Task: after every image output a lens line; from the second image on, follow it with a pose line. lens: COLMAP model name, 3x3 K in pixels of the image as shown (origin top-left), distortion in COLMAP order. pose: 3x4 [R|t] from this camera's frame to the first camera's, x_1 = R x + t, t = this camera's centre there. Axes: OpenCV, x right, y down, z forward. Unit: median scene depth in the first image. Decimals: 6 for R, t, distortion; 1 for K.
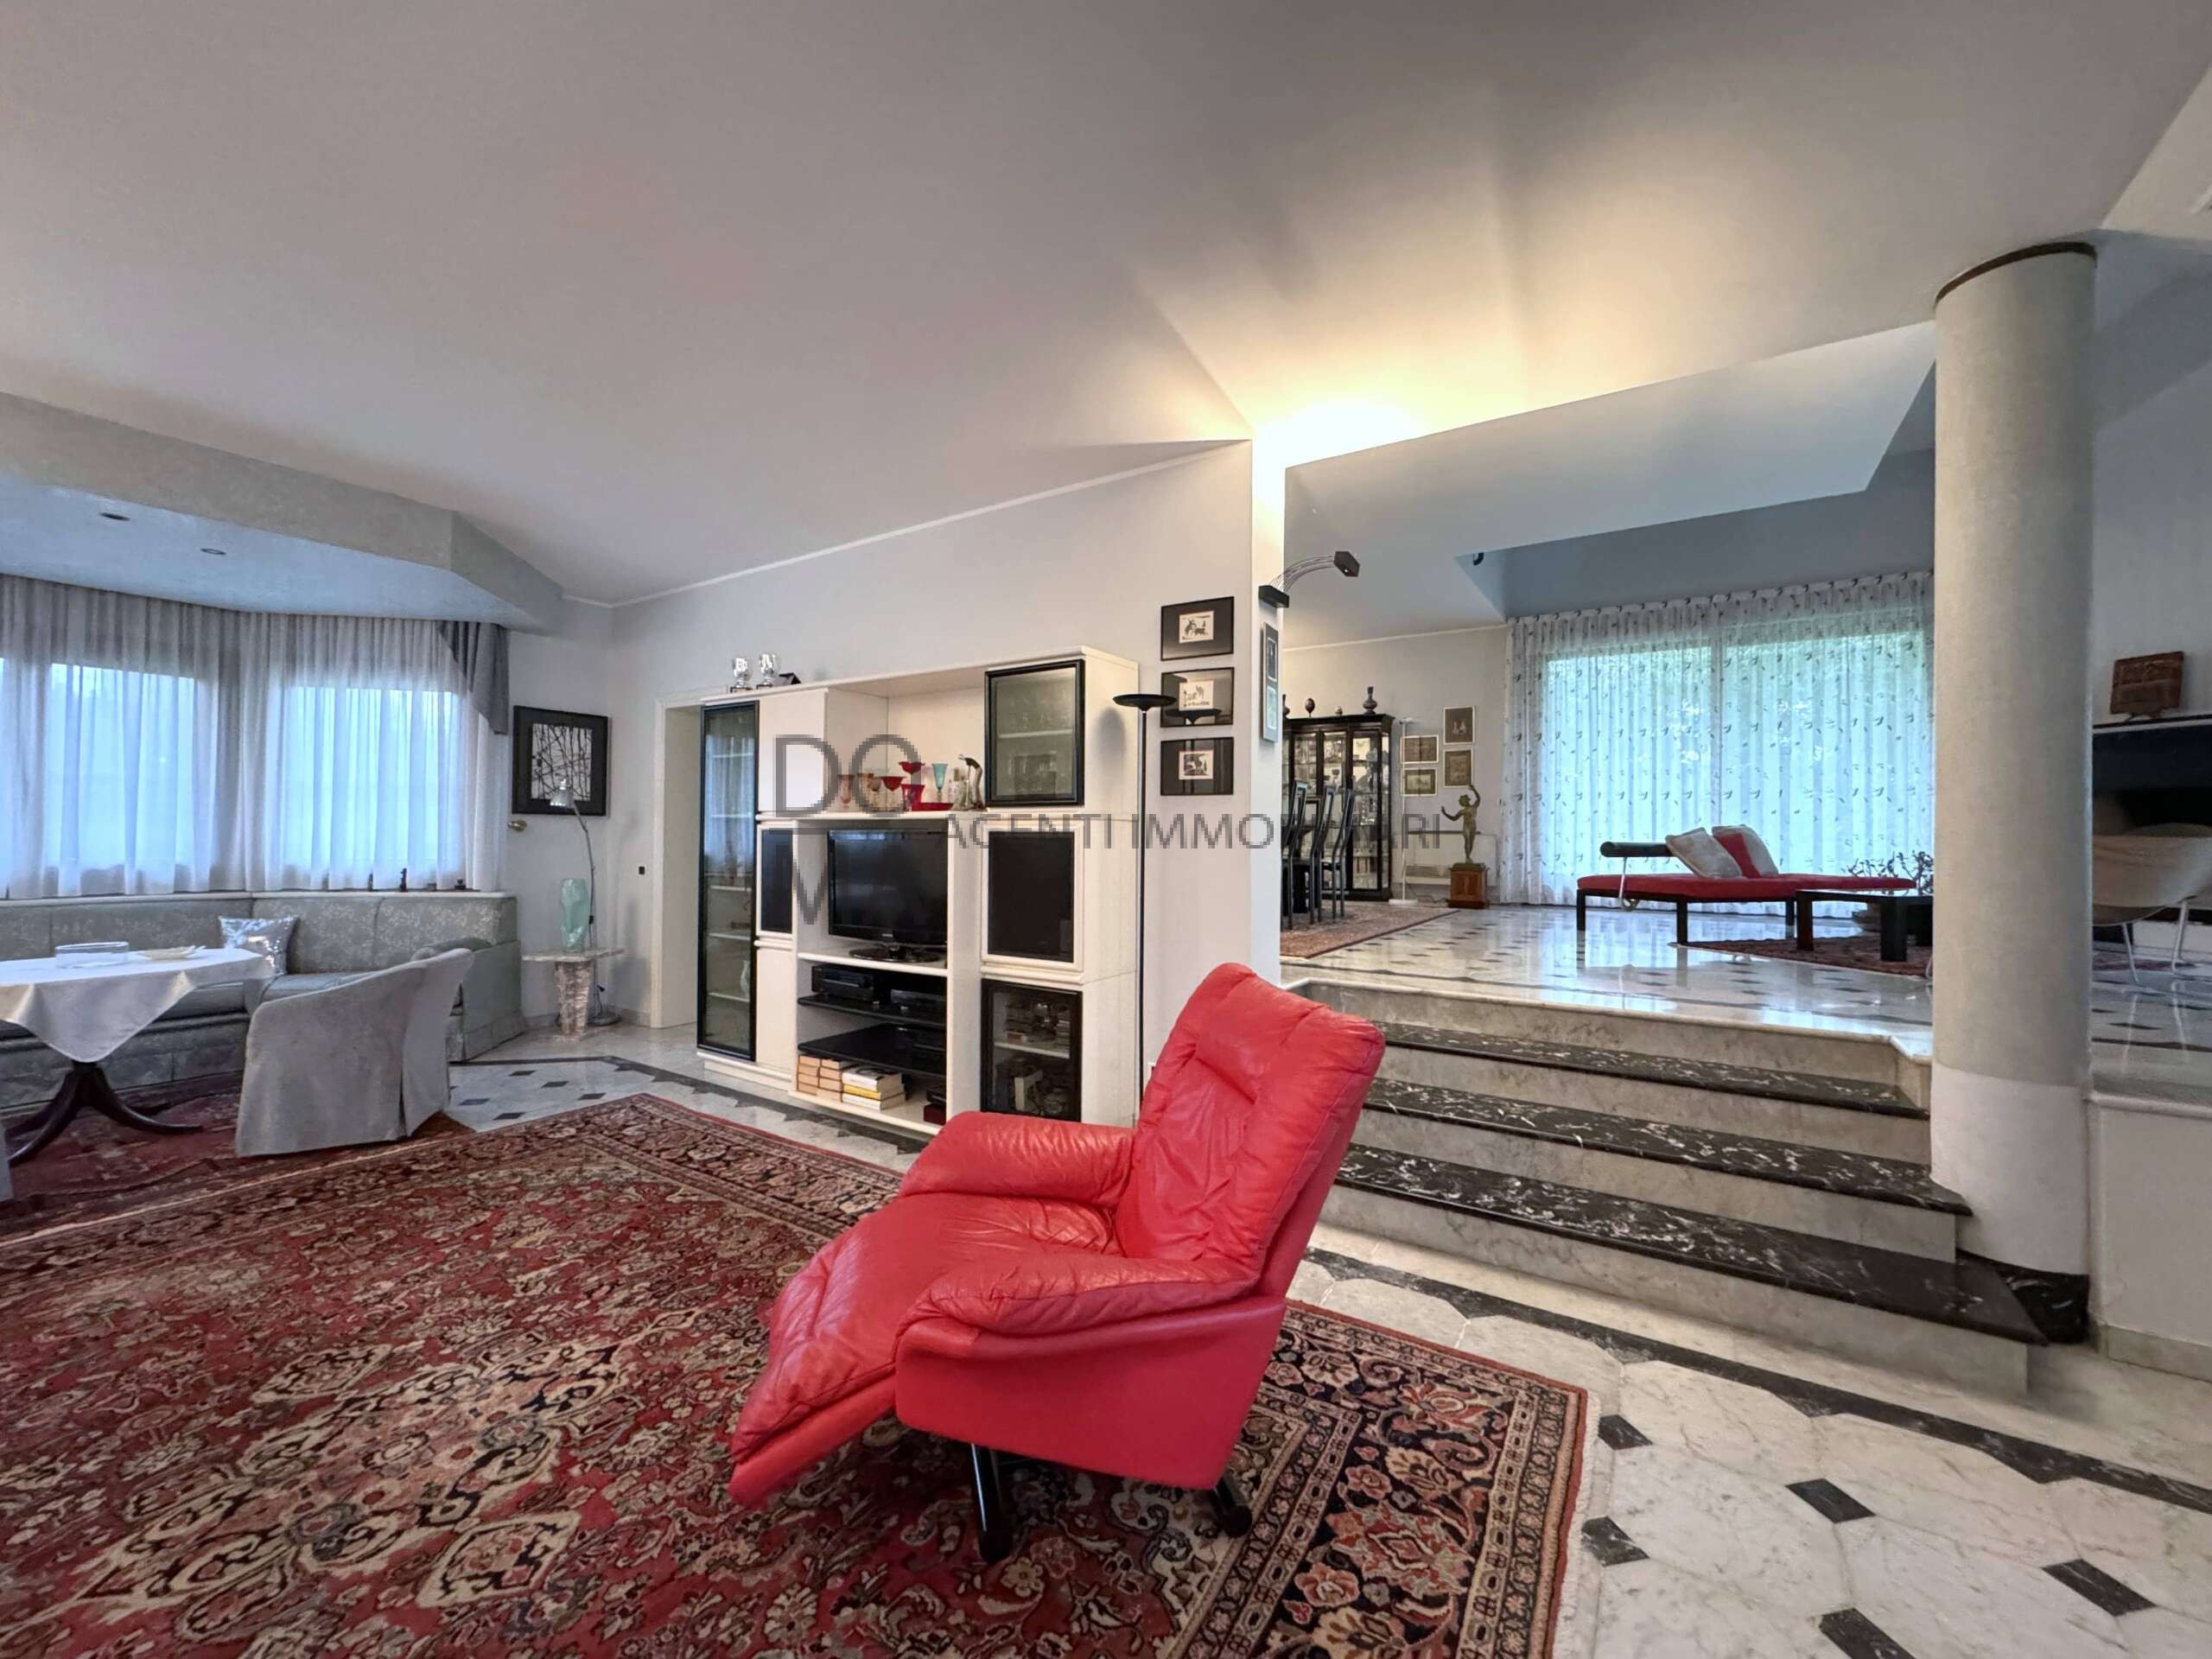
lens RADIAL K [[876.5, 0, 1102.9], [0, 876.5, 821.1], [0, 0, 1]] dist [-0.004036, 0.000791]
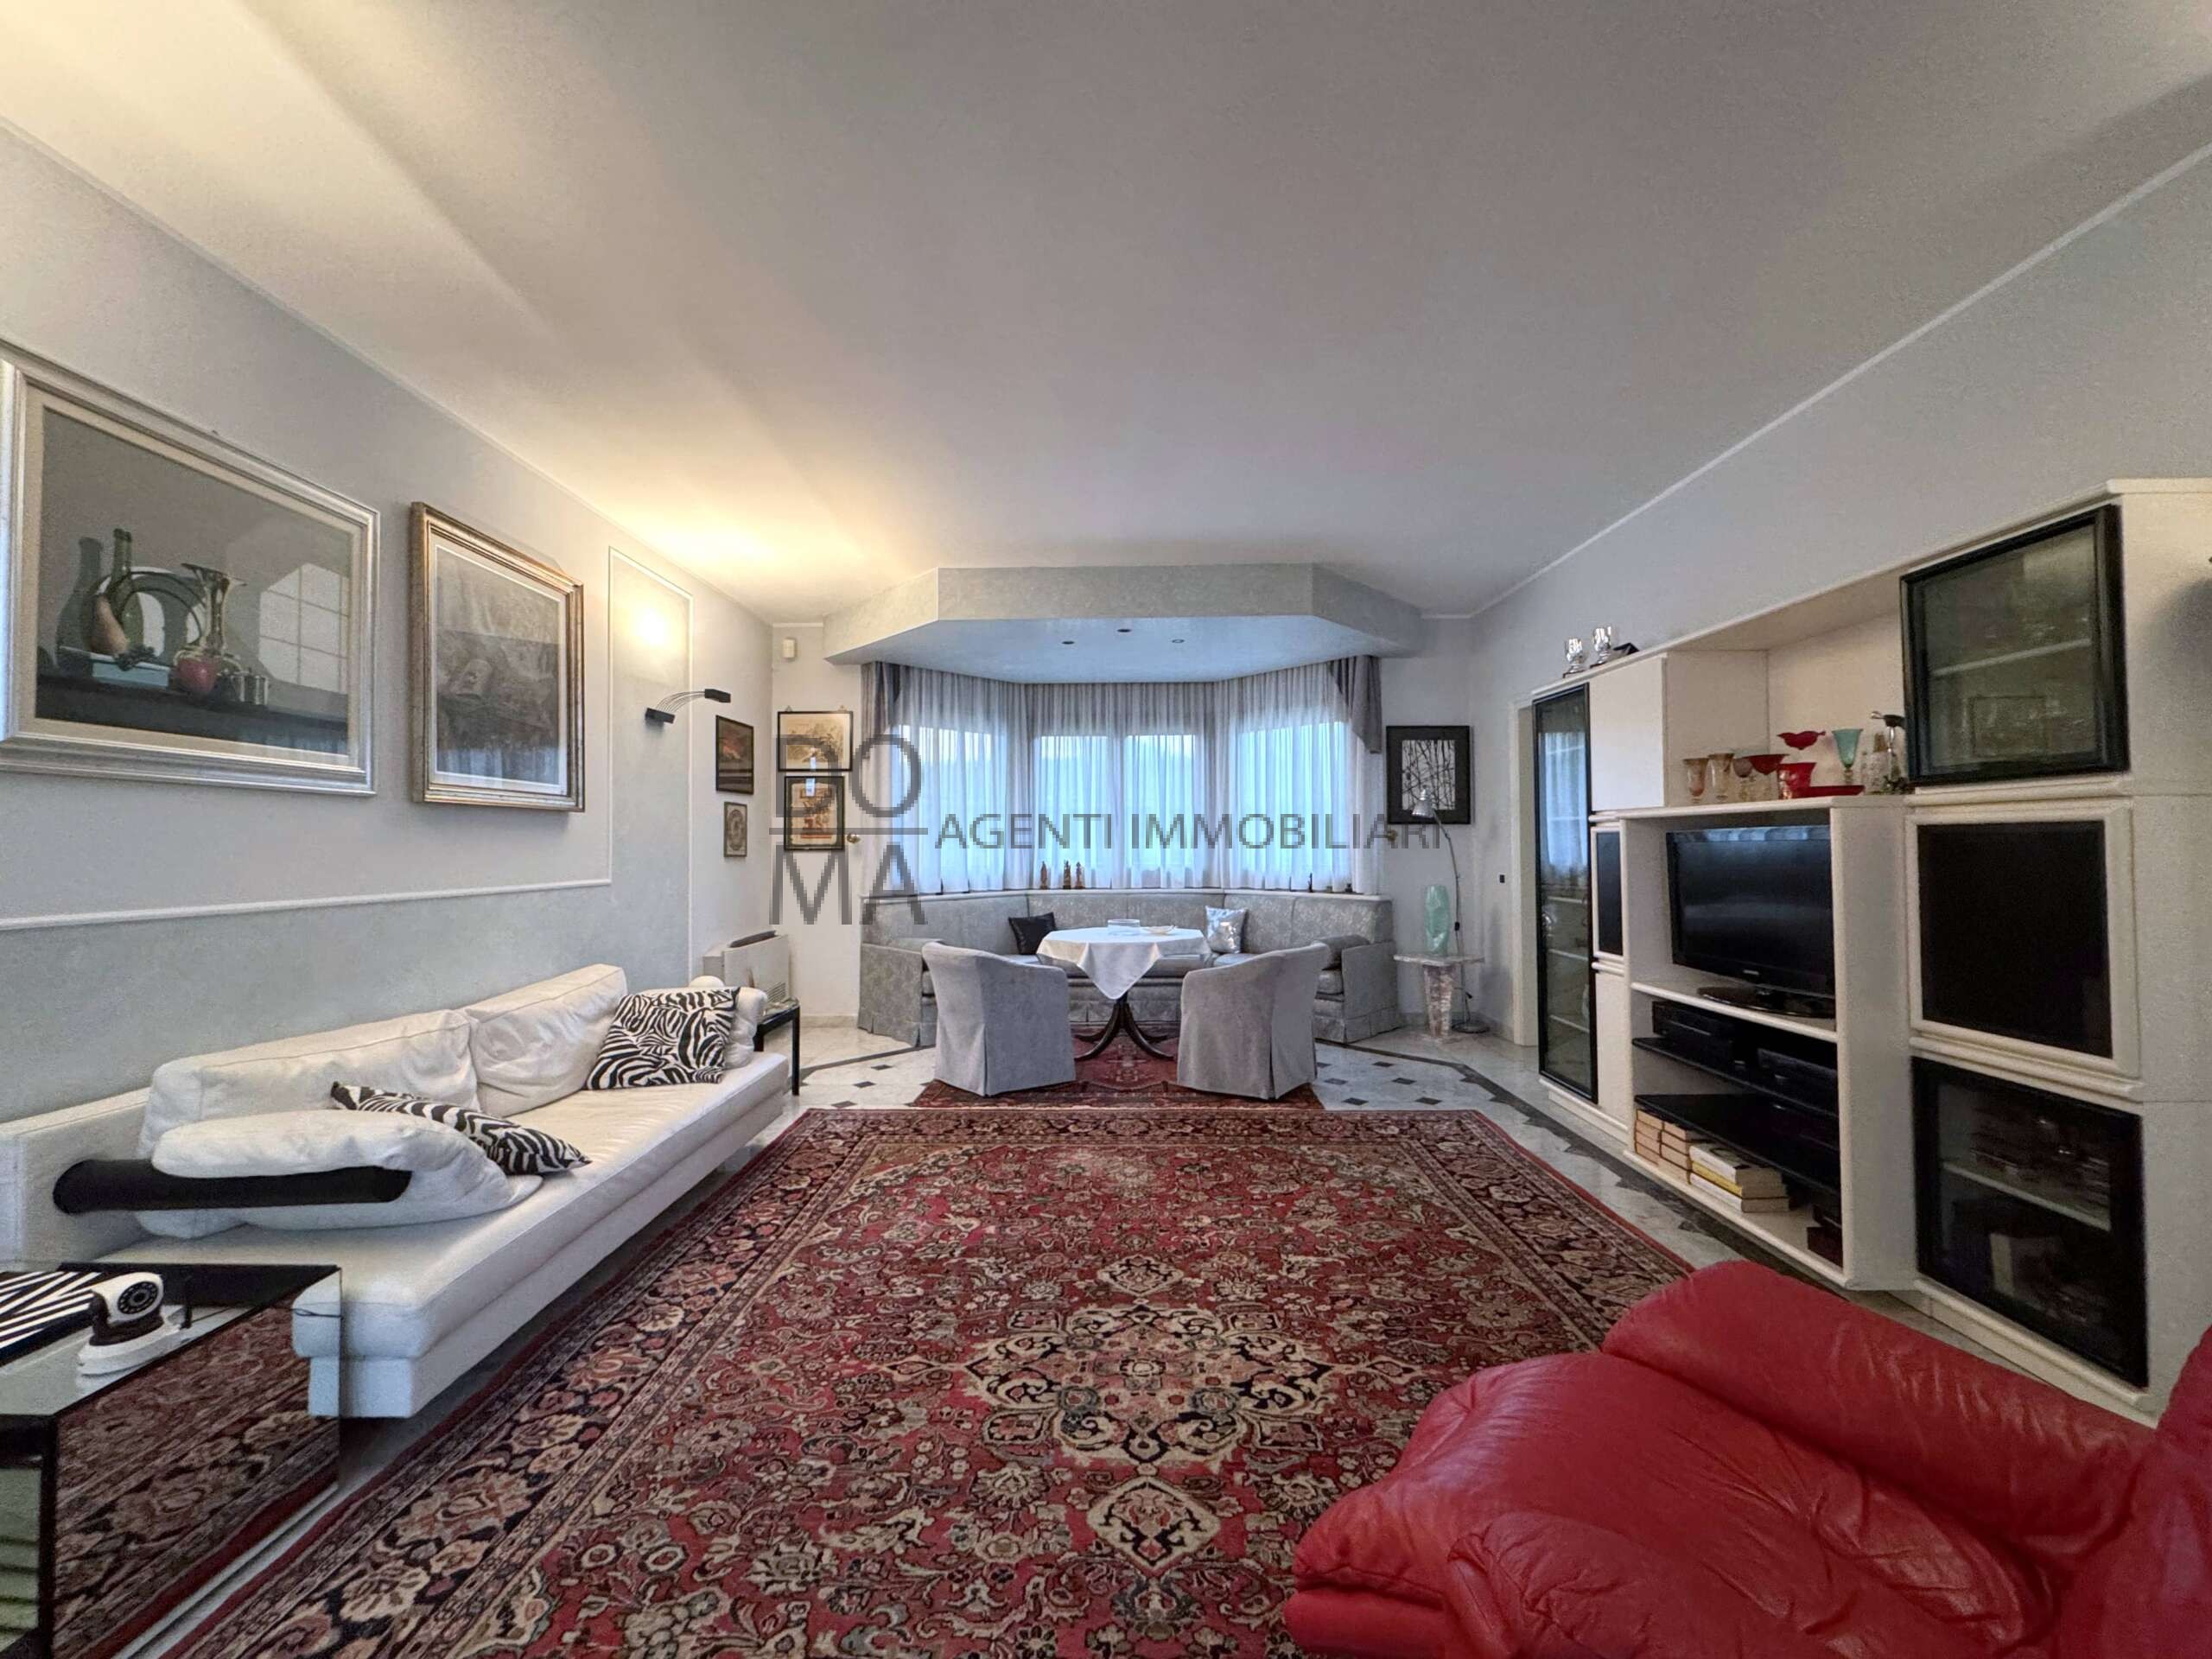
lens RADIAL K [[876.5, 0, 1107.2], [0, 876.5, 826.4], [0, 0, 1]] dist [-0.004036, 0.000791]
pose [[0.544602, -0.029786, -0.838166, 0.076482], [0.023304, 0.999521, -0.020378, 0.011279], [0.838371, -0.008435, 0.545035, 0.157575]]
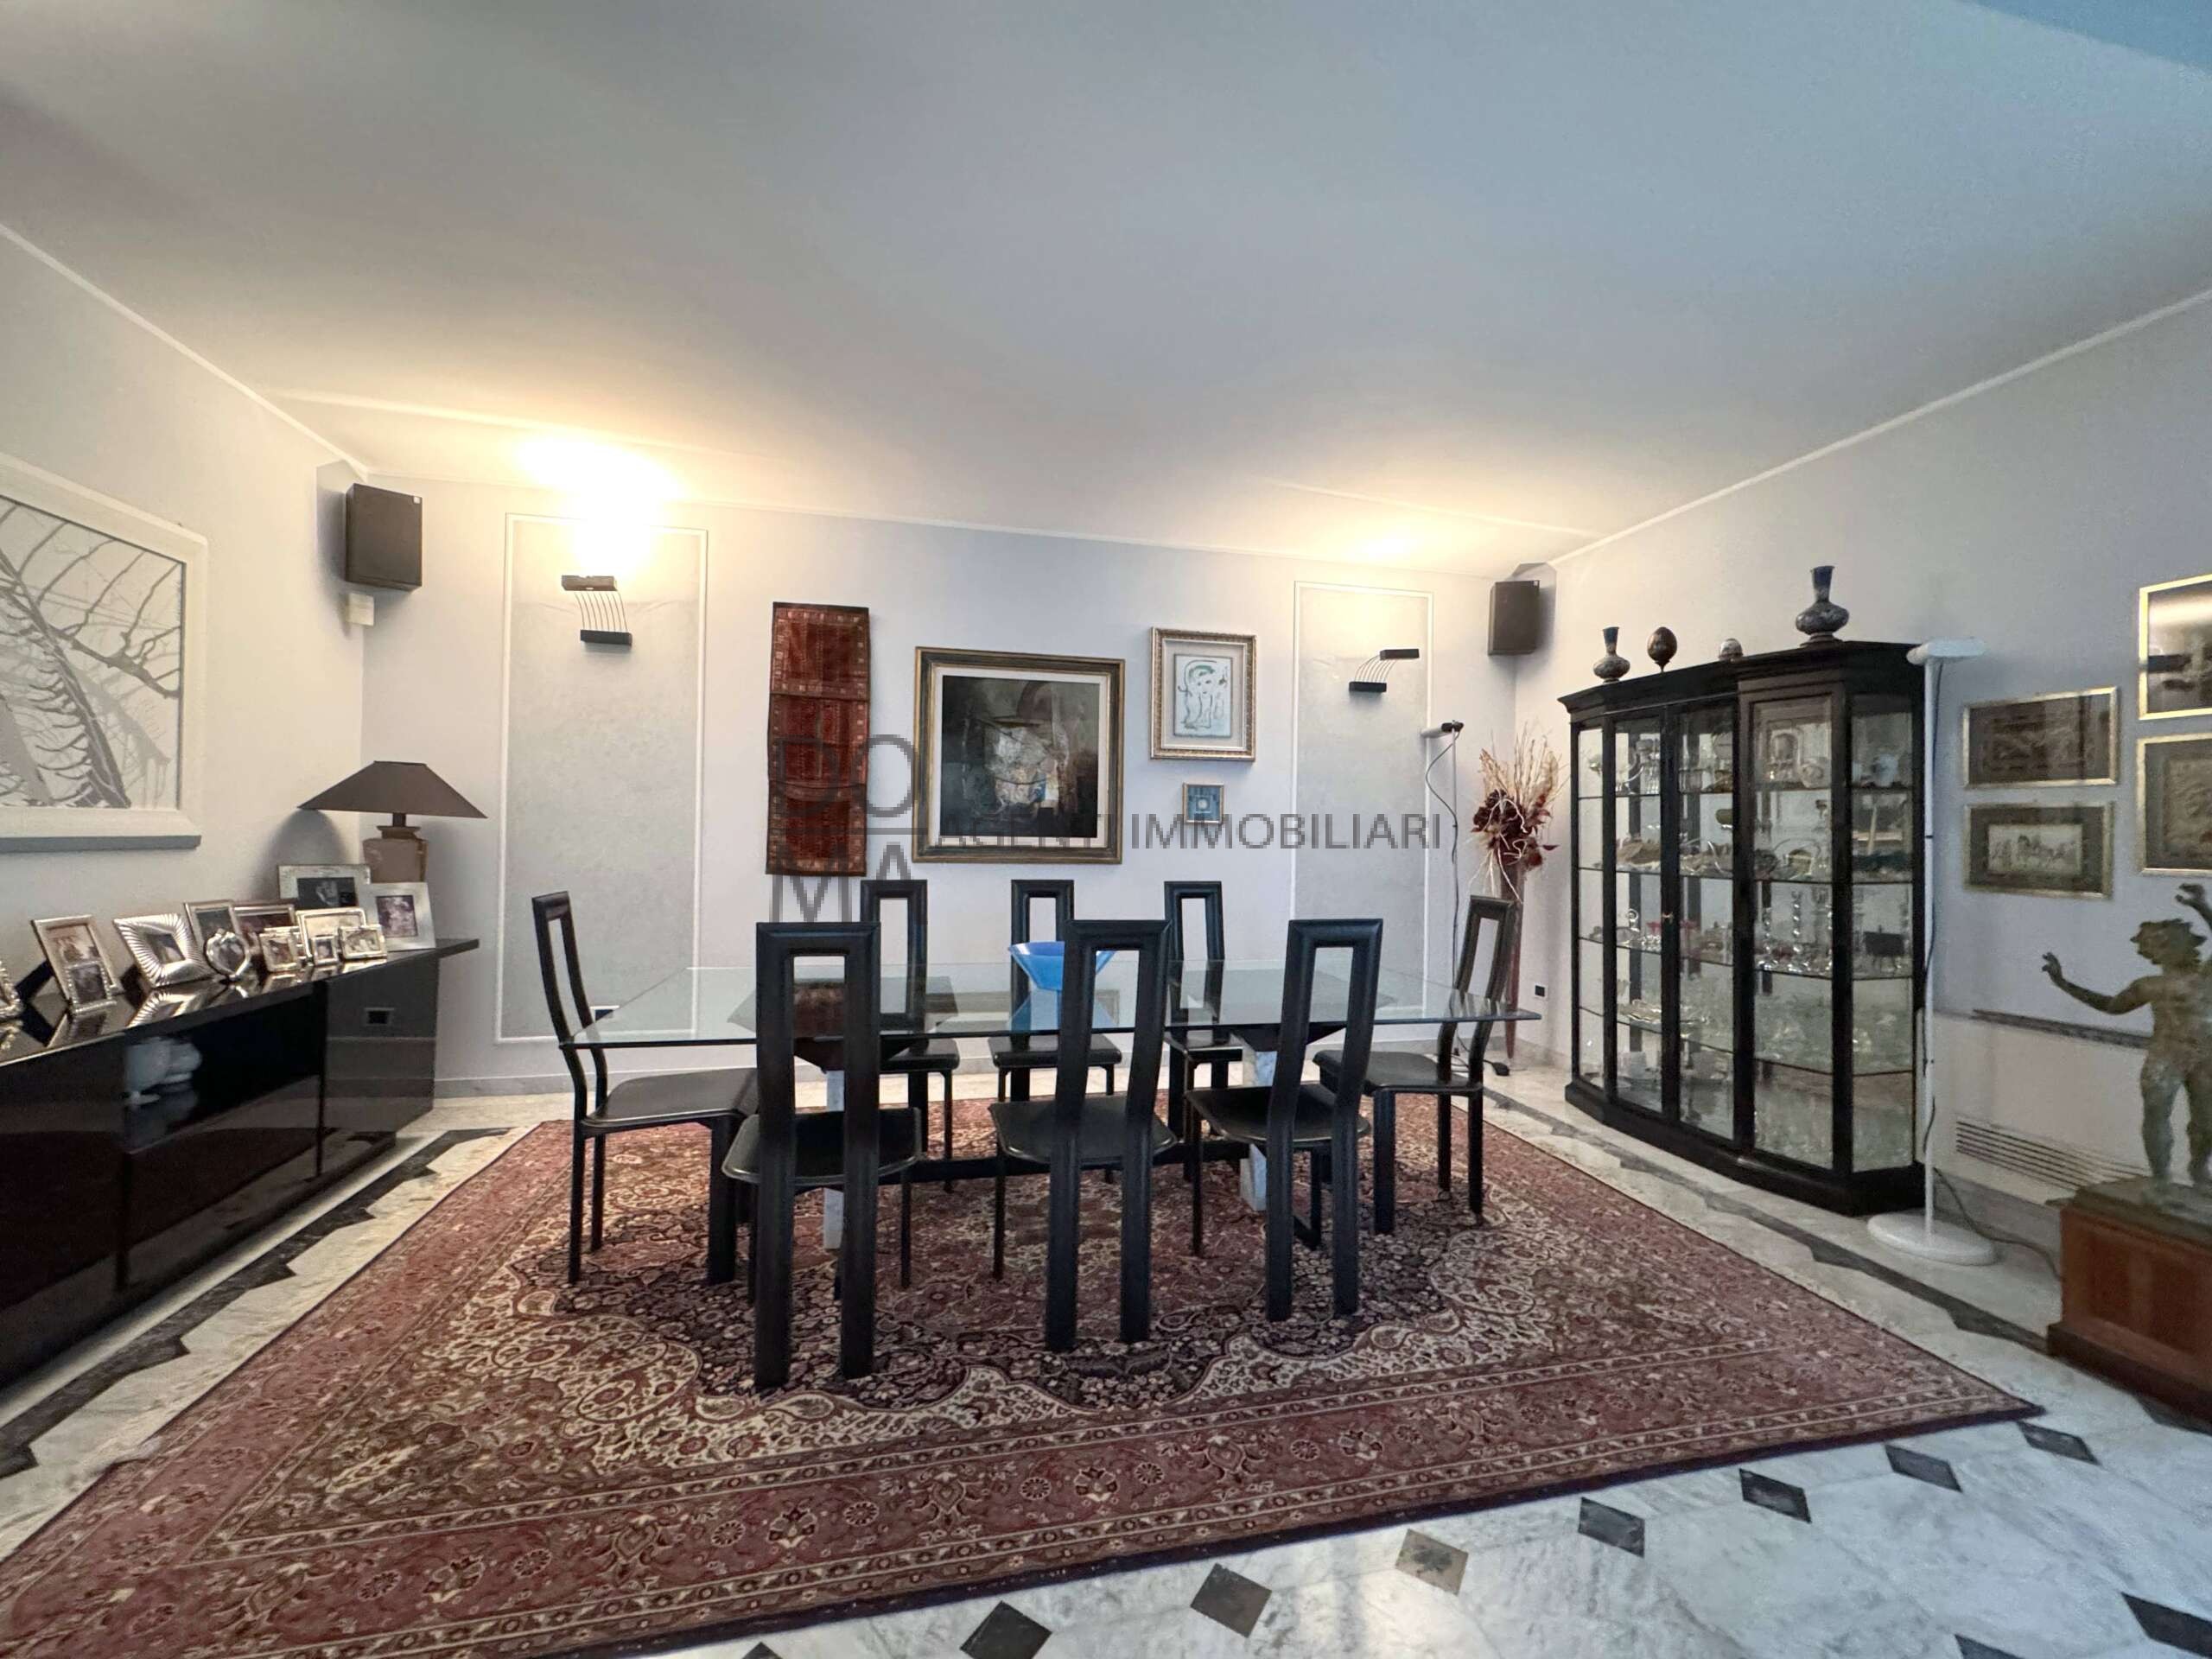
lens RADIAL K [[876.5, 0, 1106.4], [0, 876.5, 827.8], [0, 0, 1]] dist [-0.004036, 0.000791]
pose [[0.723217, -0.001904, -0.690618, 0.866672], [0.003156, 0.999995, 0.000547, -0.136167], [0.690613, -0.002575, 0.723220, 1.439294]]
